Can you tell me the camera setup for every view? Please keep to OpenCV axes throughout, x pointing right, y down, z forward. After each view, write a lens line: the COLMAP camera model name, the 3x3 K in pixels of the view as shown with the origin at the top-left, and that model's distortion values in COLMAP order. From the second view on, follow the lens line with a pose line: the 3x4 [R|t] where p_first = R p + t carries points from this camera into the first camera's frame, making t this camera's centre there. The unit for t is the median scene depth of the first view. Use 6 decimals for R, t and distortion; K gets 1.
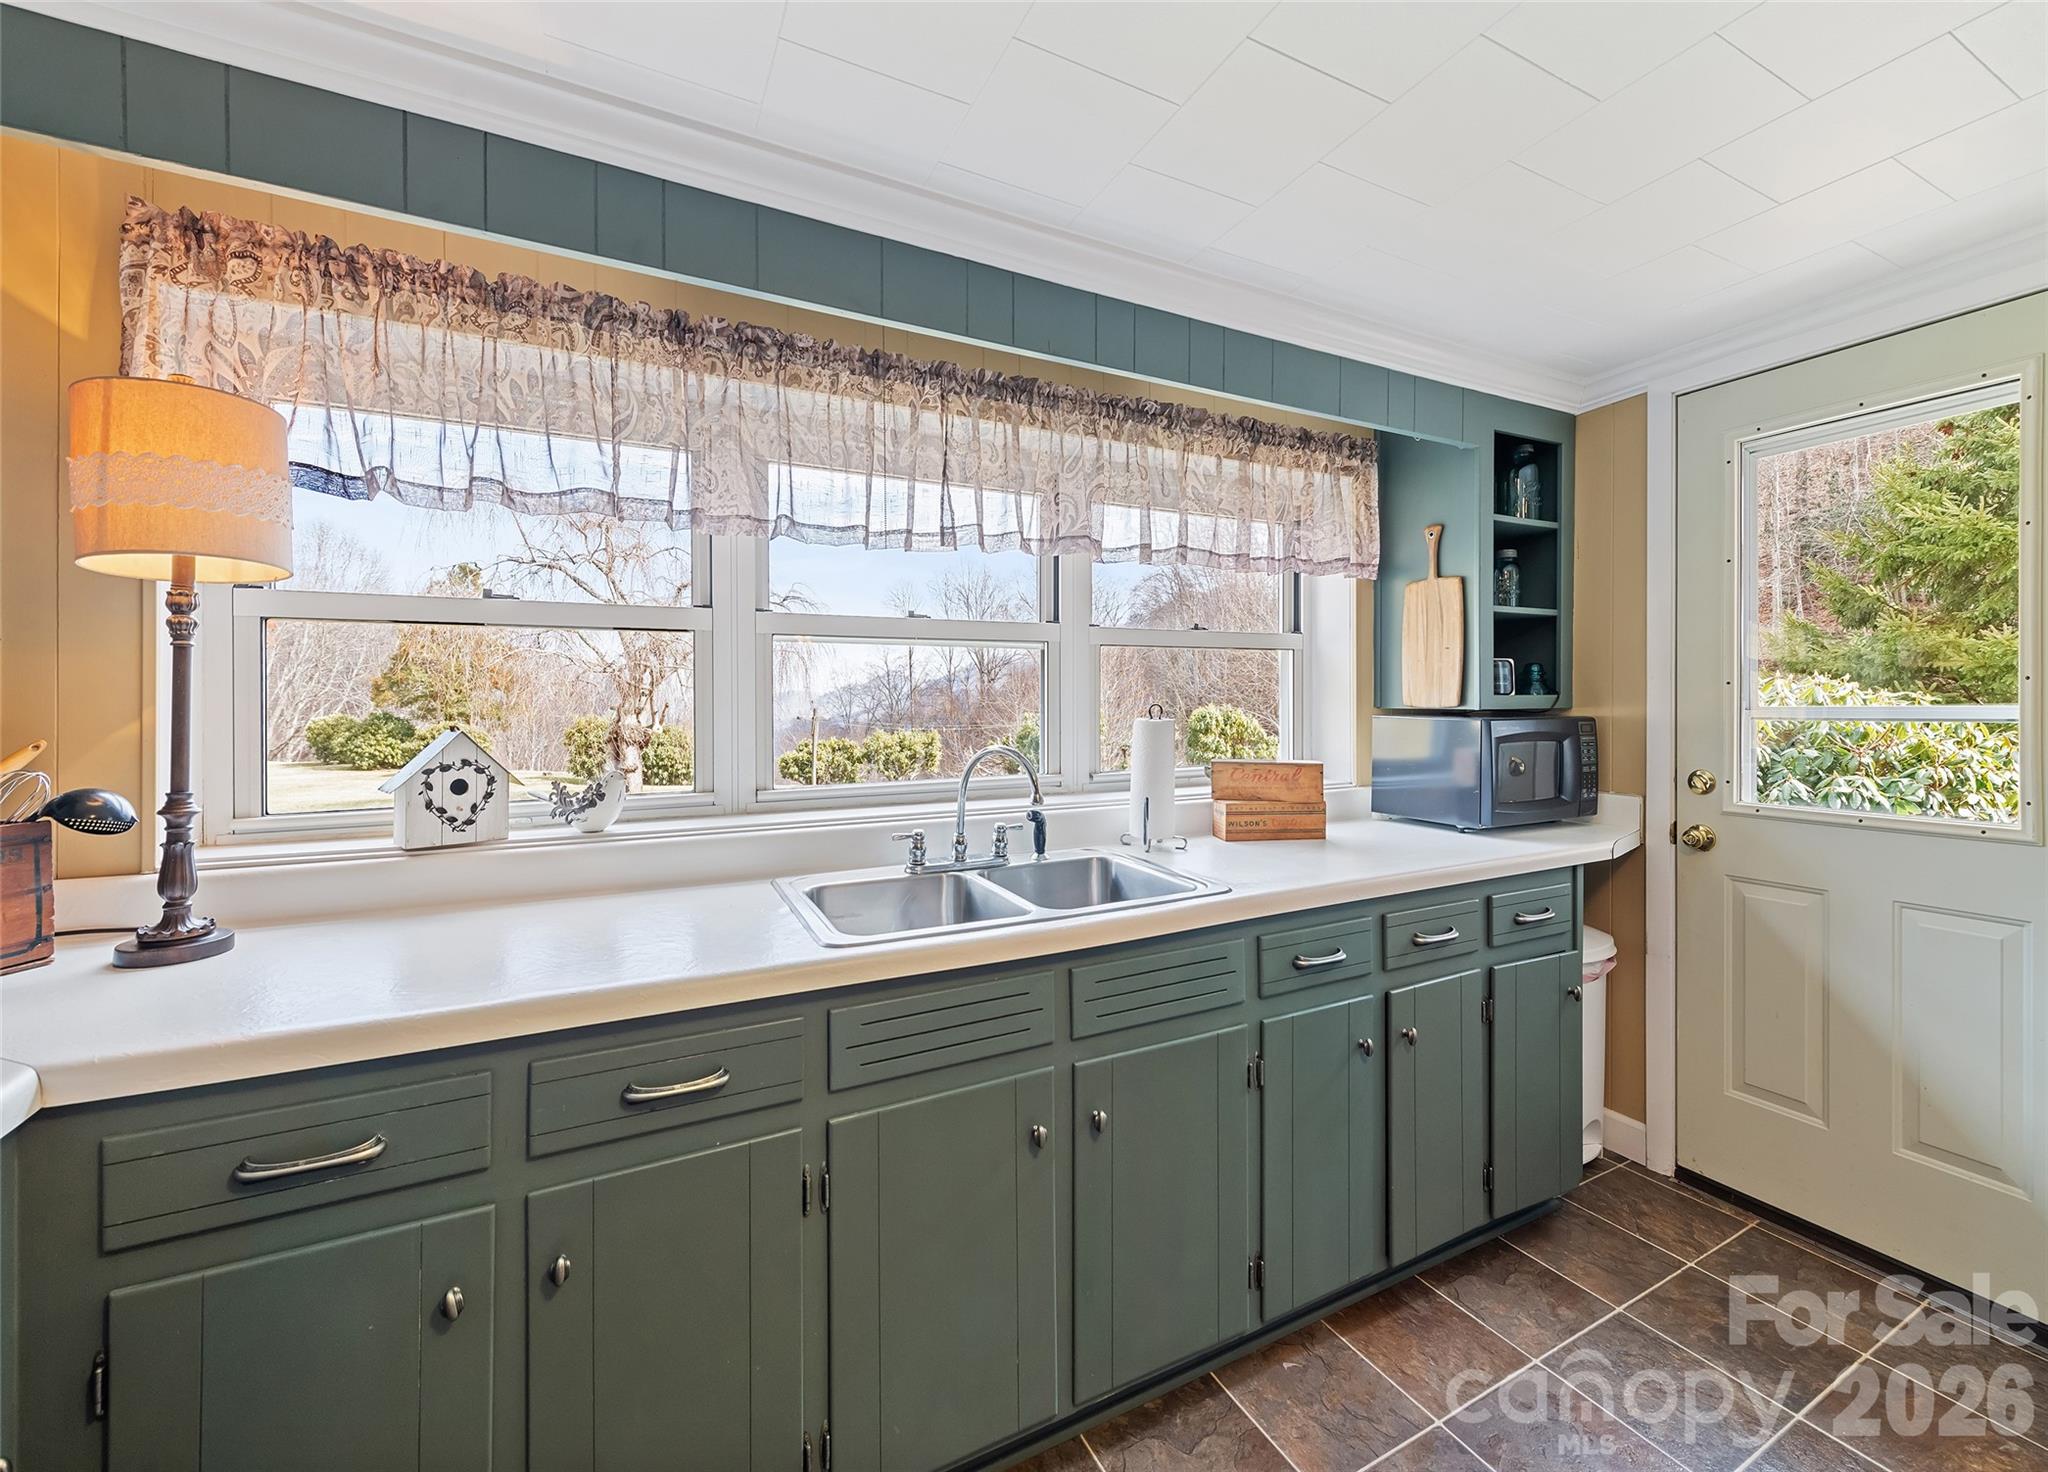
lens RADIAL K [[821.3, 0, 1040.1], [0, 821.3, 692.6], [0, 0, 1]] dist [0.000432, 0.000088]
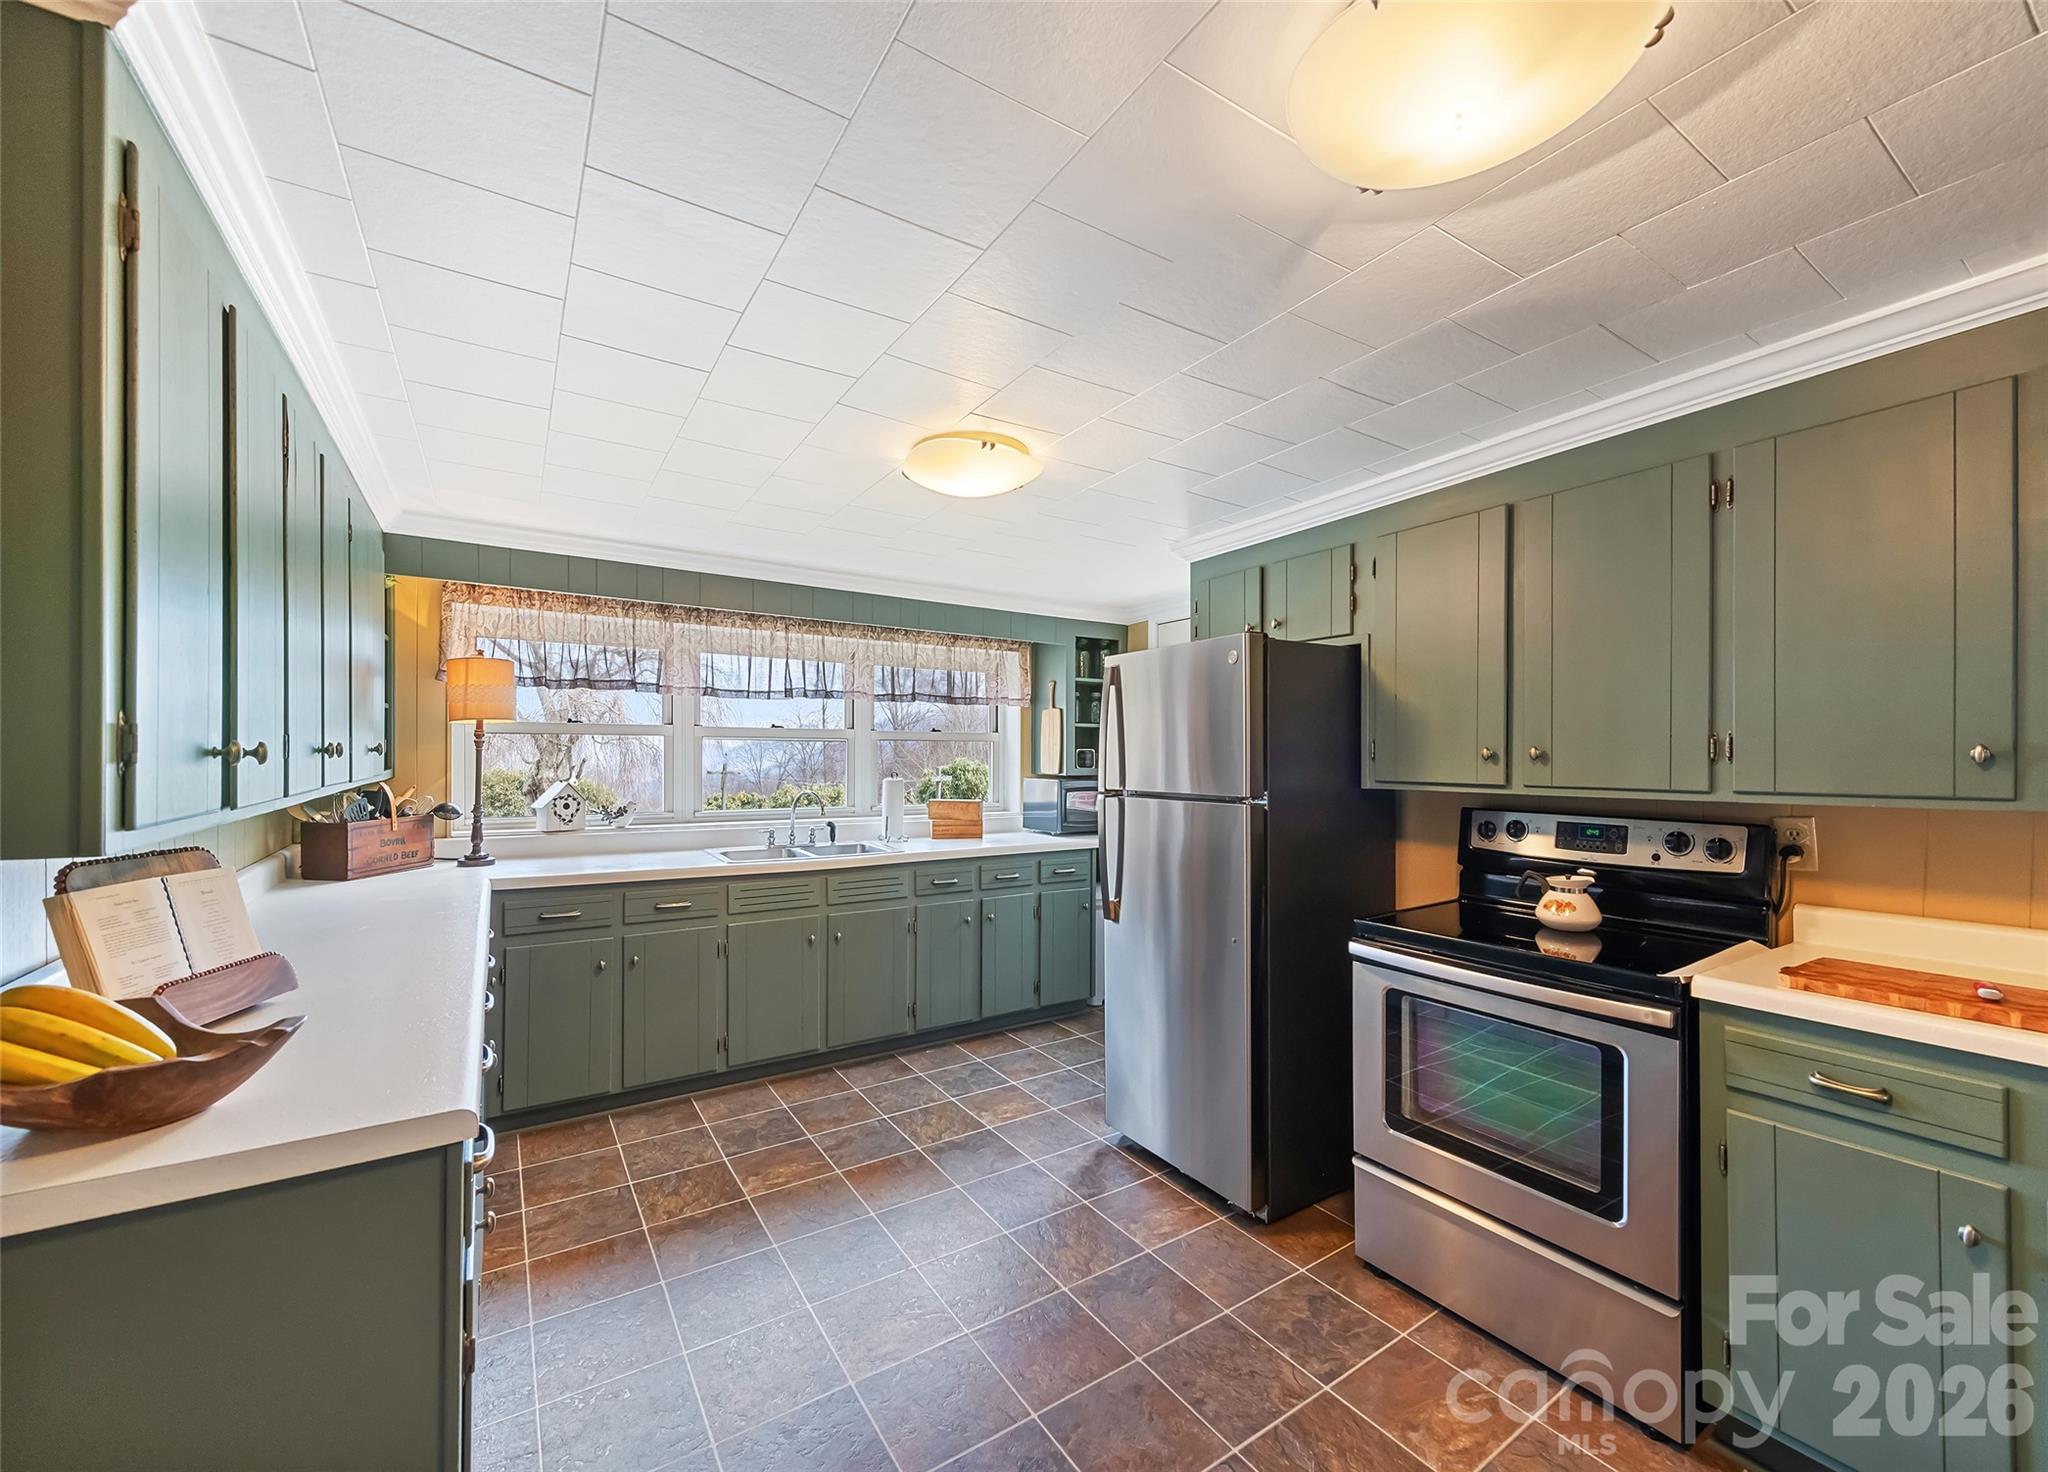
lens RADIAL K [[806.7, 0, 1046.8], [0, 806.7, 759.3], [0, 0, 1]] dist [-0.000273, -0.000036]
pose [[0.993142, 0.010871, 0.116404, 0.334038], [-0.012298, 0.999858, 0.011547, -0.053889], [-0.116262, -0.012899, 0.993135, -1.244543]]
